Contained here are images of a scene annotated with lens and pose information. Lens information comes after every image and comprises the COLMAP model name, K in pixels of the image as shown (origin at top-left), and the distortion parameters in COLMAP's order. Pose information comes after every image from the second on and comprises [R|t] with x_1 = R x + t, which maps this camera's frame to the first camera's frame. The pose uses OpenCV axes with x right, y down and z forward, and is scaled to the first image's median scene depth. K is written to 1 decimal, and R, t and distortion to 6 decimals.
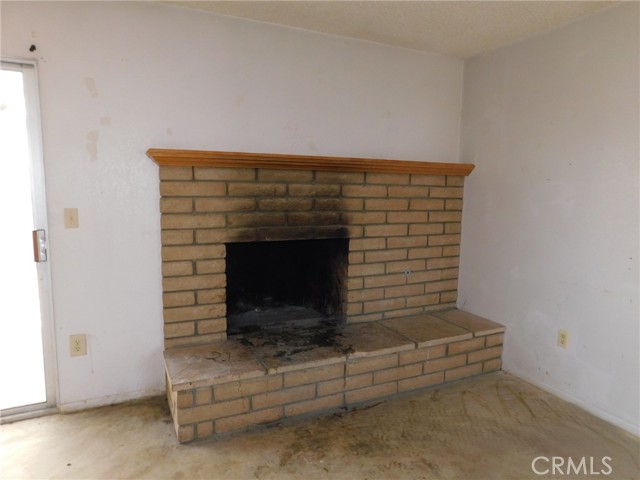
lens RADIAL K [[426.6, 0, 306.4], [0, 426.6, 246.9], [0, 0, 1]] dist [-0.054085, 0.042732]
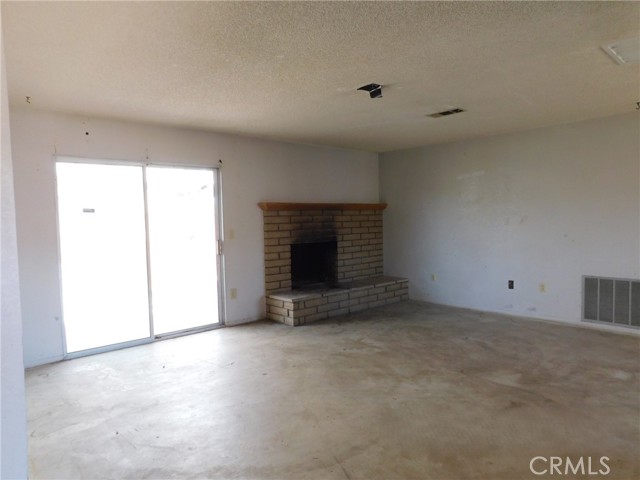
lens RADIAL K [[426.6, 0, 306.4], [0, 426.6, 246.9], [0, 0, 1]] dist [-0.054085, 0.042732]
pose [[0.961700, -0.054914, 0.268546, -0.647029], [0.075115, 0.995019, -0.065529, 0.142052], [-0.263610, 0.083191, 0.961035, -1.029511]]
